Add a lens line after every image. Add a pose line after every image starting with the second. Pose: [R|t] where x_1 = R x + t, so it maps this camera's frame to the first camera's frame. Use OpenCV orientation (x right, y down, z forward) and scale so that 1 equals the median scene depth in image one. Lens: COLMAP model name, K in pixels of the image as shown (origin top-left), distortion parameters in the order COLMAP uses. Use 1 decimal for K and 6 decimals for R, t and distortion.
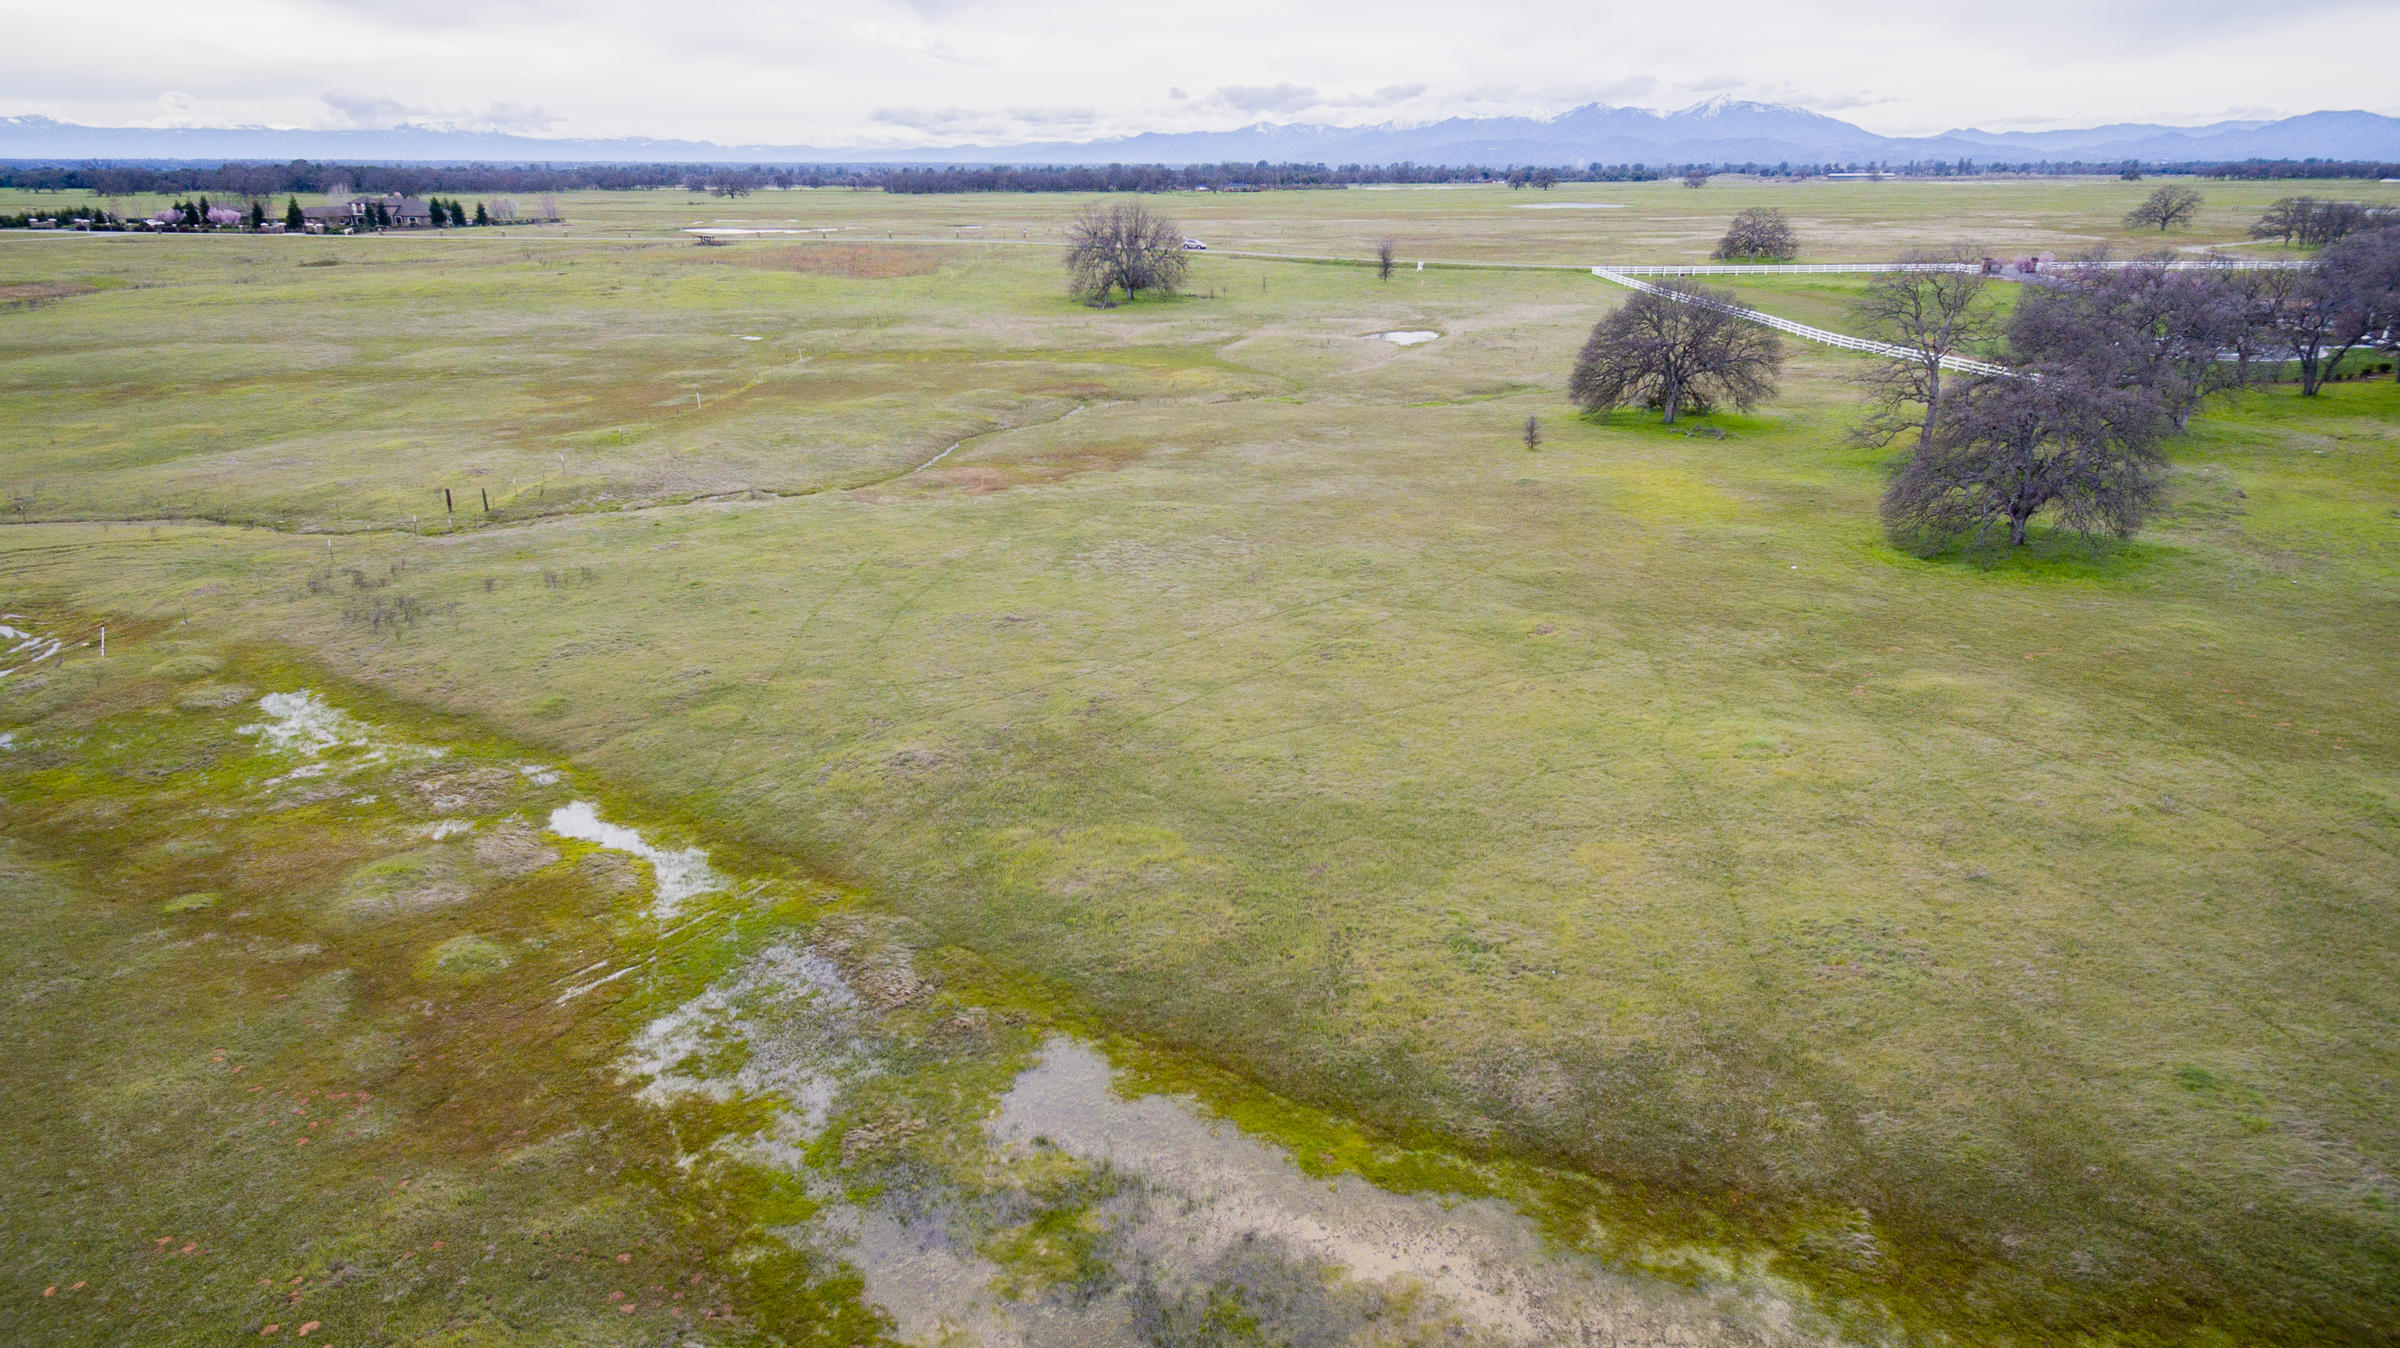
lens RADIAL K [[1365.3, 0, 1201.5], [0, 1365.3, 685.0], [0, 0, 1]] dist [0.015902, -0.004153]
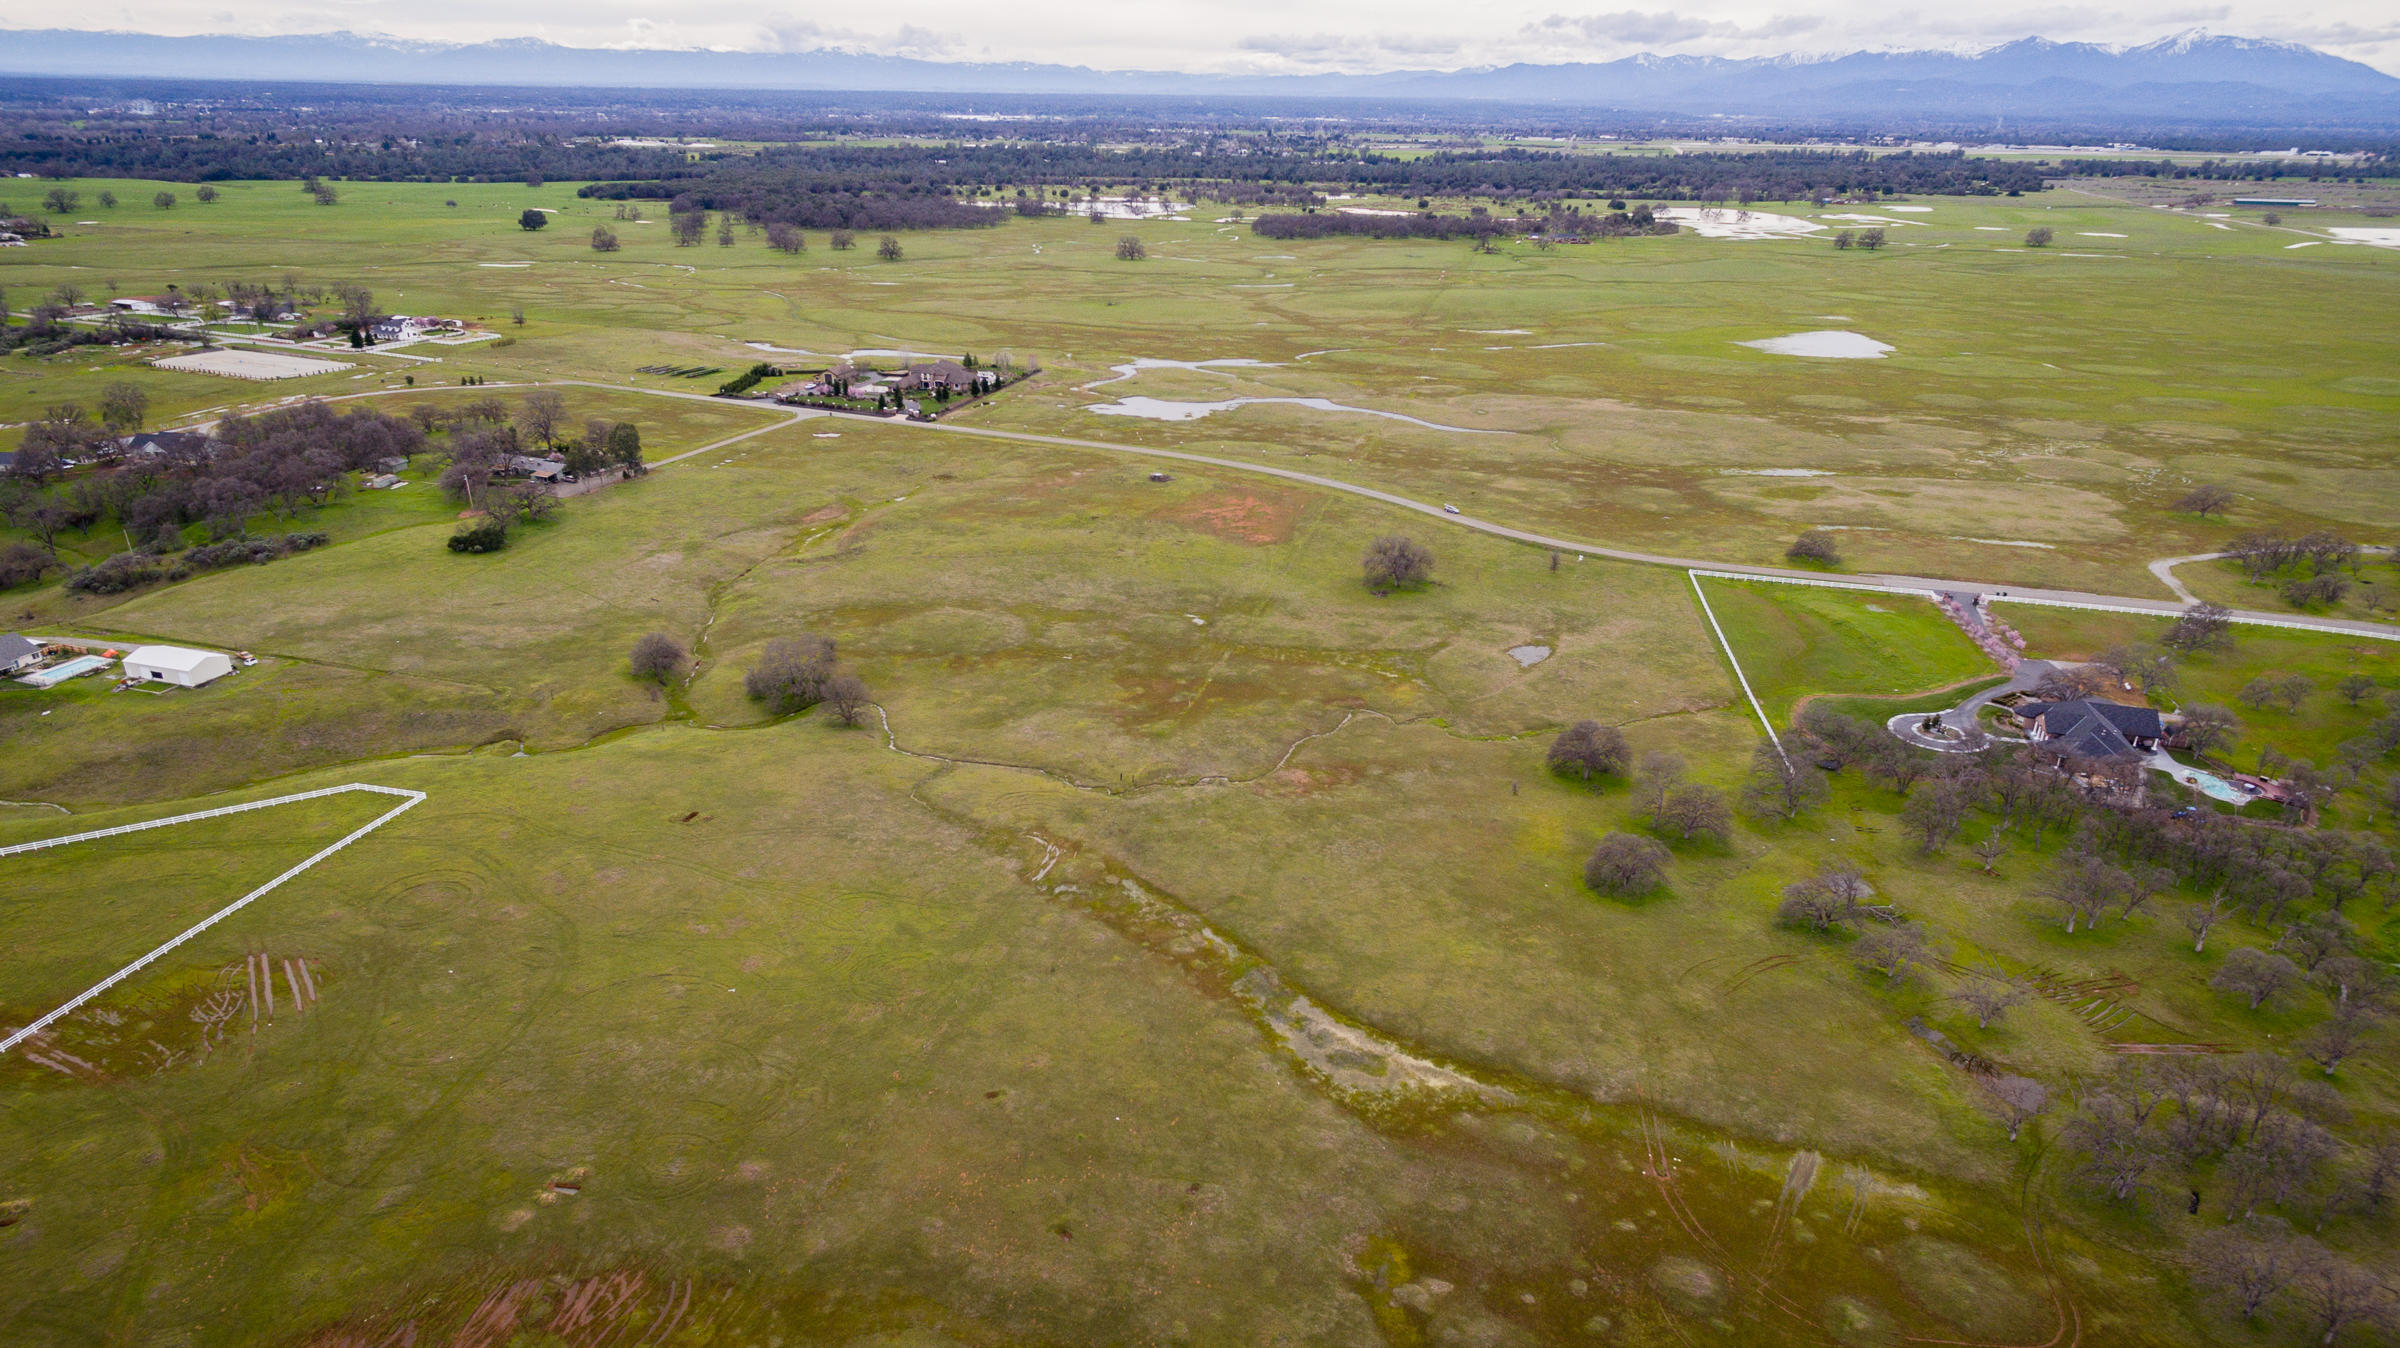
lens RADIAL K [[1365.3, 0, 1201.5], [0, 1365.3, 685.0], [0, 0, 1]] dist [0.015902, -0.004153]
pose [[0.970133, 0.109508, -0.216449, 0.444311], [-0.099233, 0.993383, 0.057817, -1.008739], [0.221348, -0.034611, 0.974580, -3.521339]]
